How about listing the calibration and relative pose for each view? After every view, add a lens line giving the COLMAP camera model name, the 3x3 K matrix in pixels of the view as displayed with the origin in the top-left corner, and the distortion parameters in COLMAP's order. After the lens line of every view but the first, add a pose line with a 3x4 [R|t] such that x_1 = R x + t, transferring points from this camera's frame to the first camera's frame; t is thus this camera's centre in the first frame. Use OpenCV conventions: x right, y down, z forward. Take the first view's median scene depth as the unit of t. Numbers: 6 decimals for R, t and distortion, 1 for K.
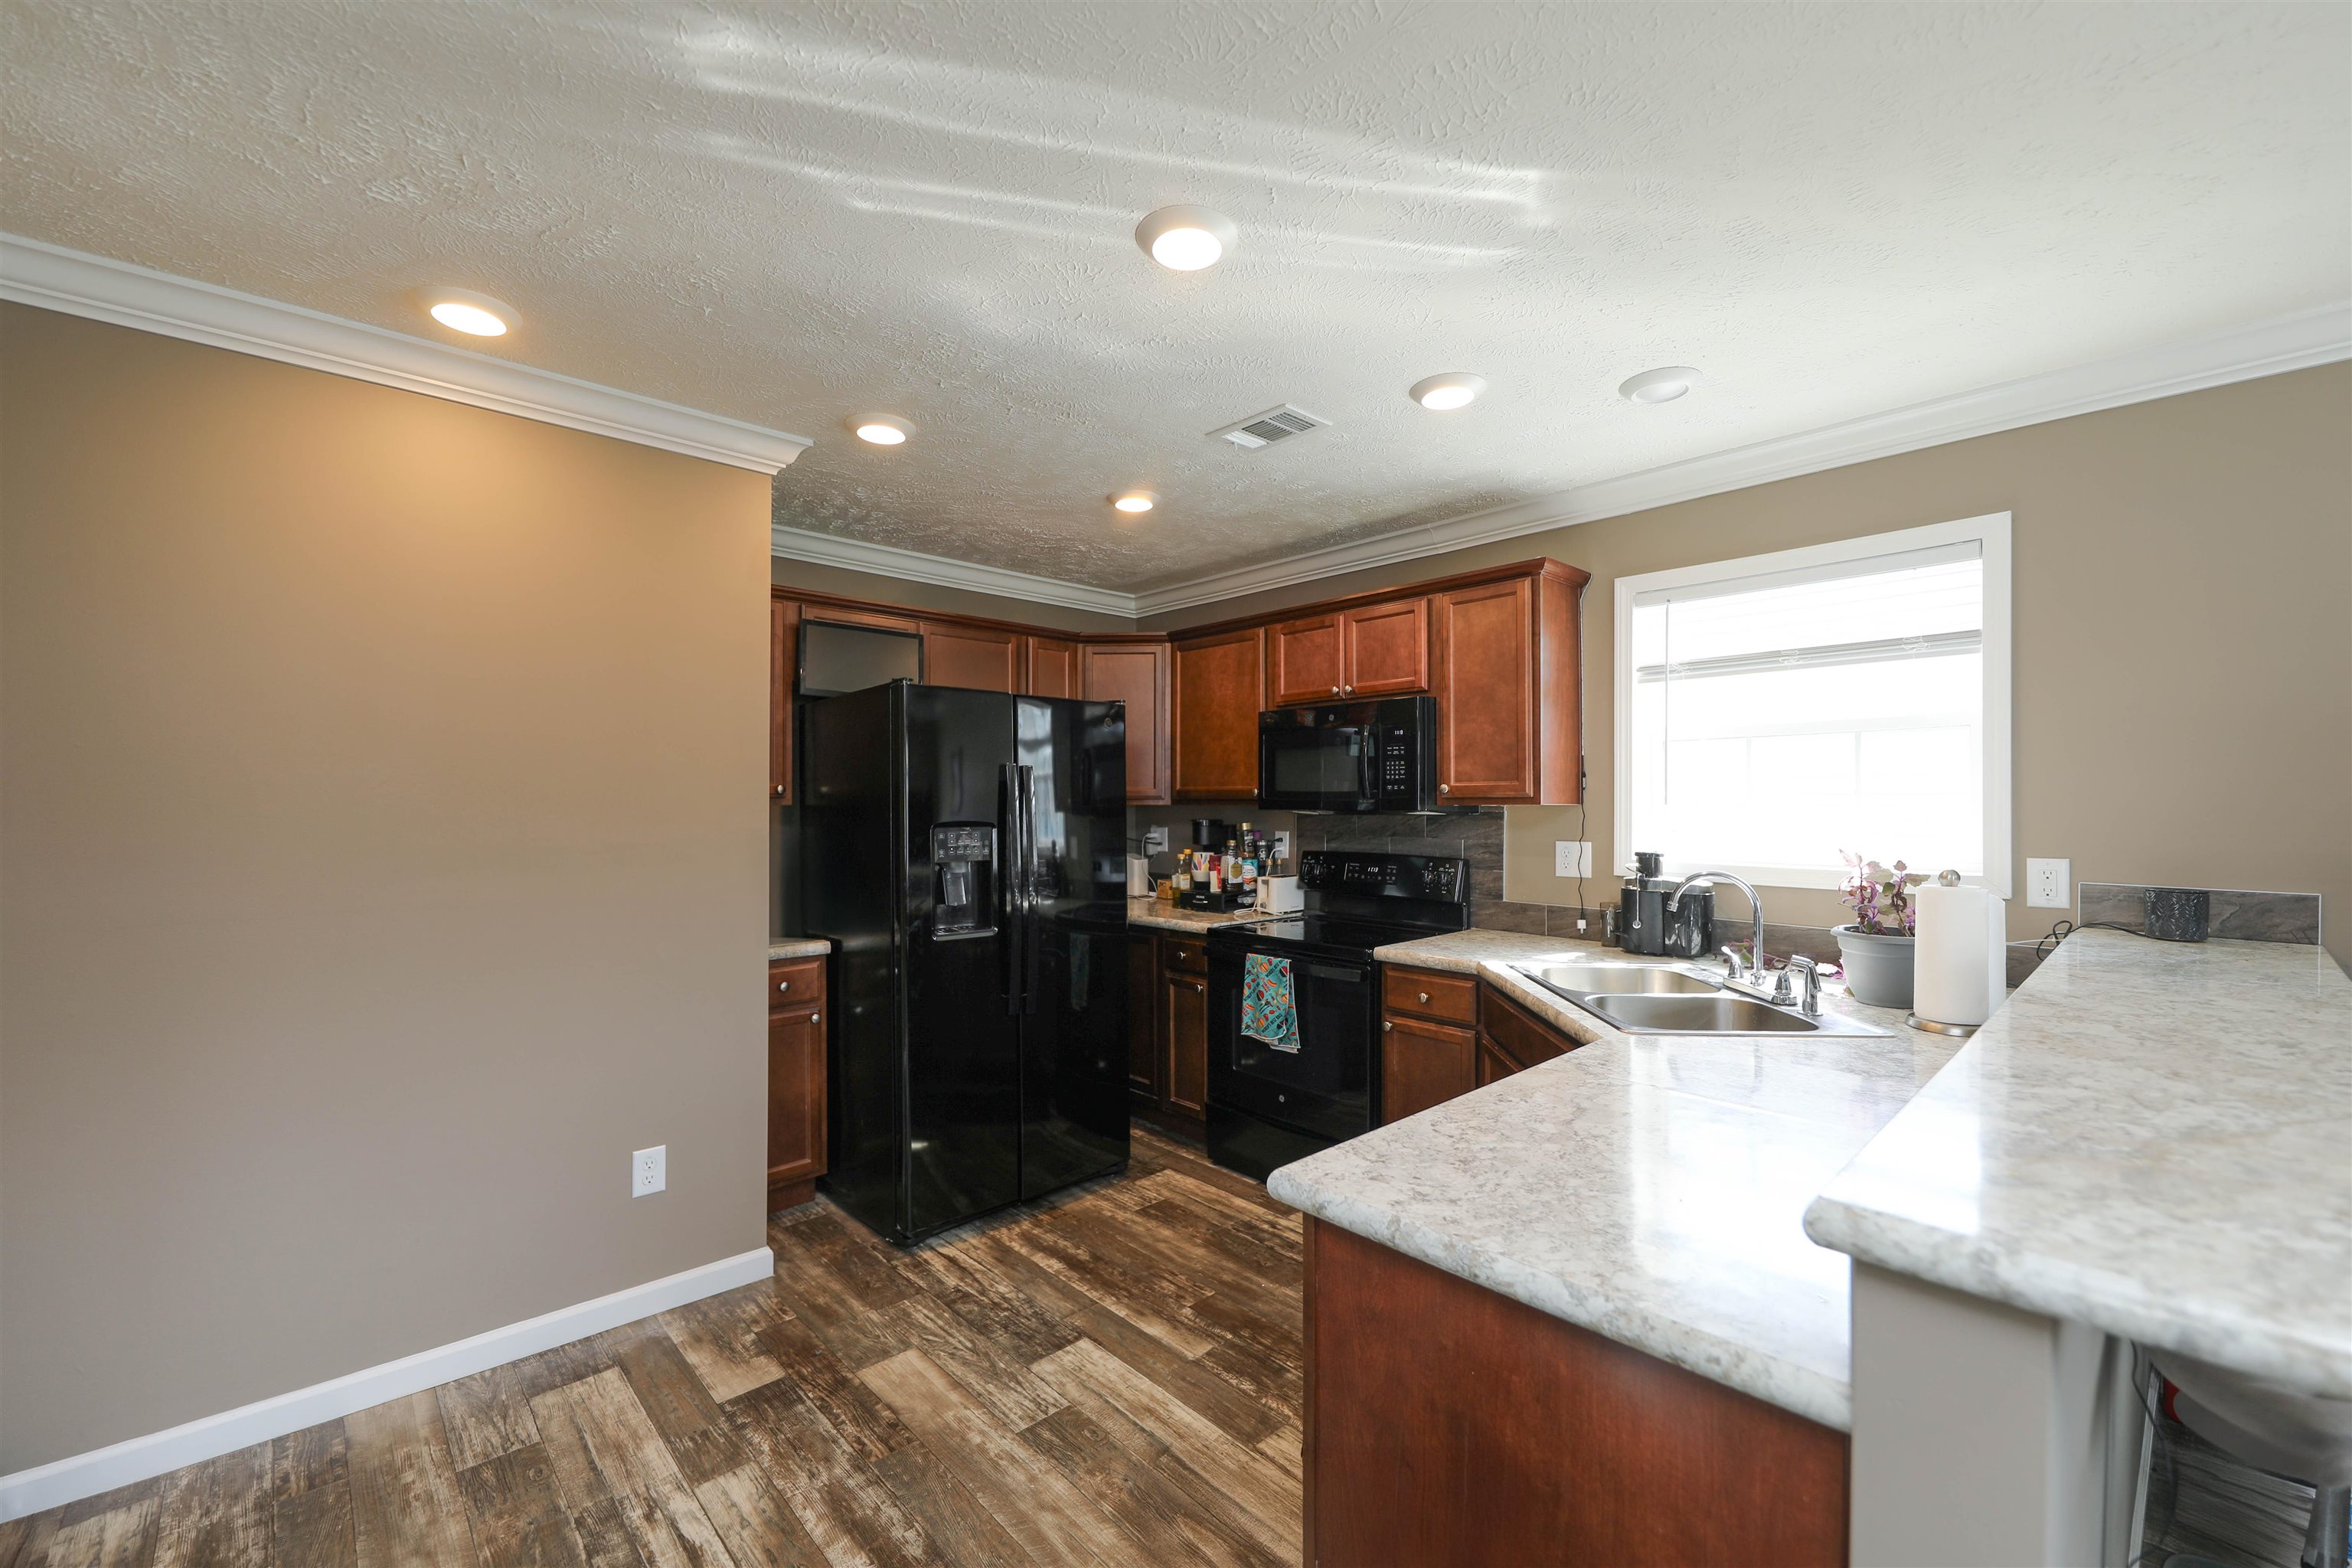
lens RADIAL K [[963.9, 0, 1160.9], [0, 963.9, 809.5], [0, 0, 1]] dist [0.015112, -0.008513]
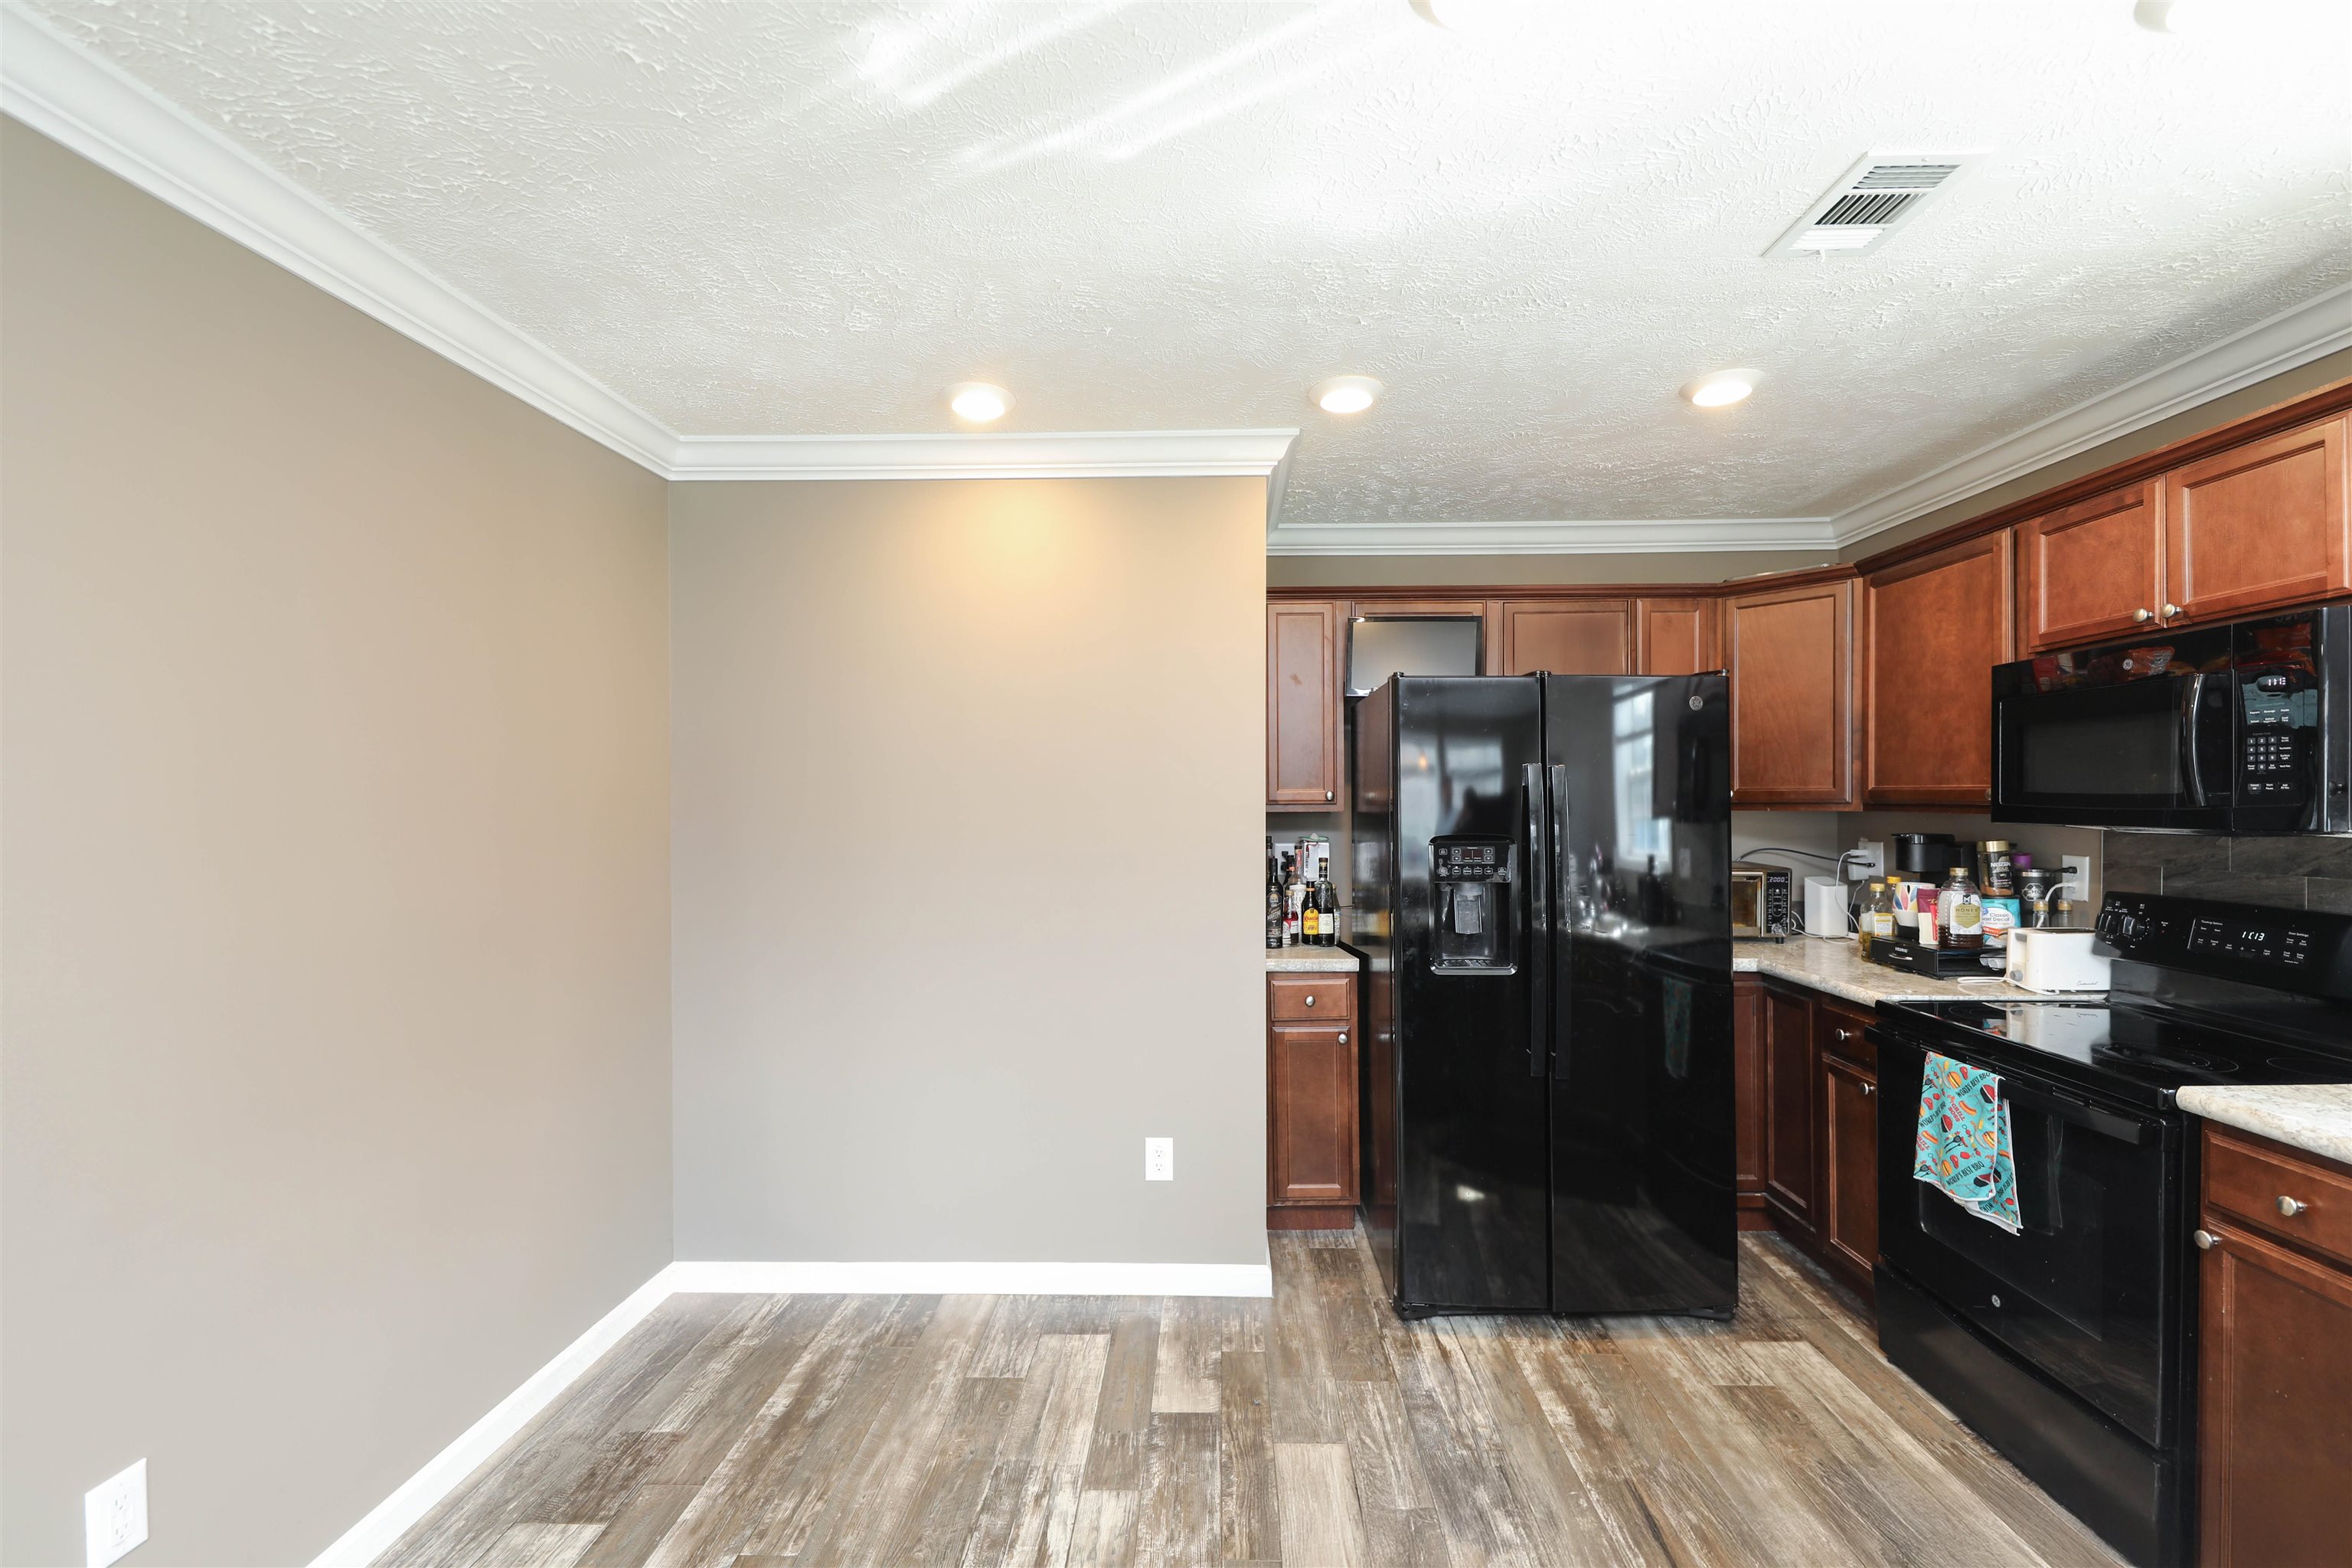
lens RADIAL K [[963.9, 0, 1200.9], [0, 963.9, 804.8], [0, 0, 1]] dist [0.015112, -0.008513]
pose [[0.718889, 0.001913, -0.695122, 0.201916], [0.000361, 0.999995, 0.003125, -0.015586], [0.695125, -0.002498, 0.718885, 0.228214]]
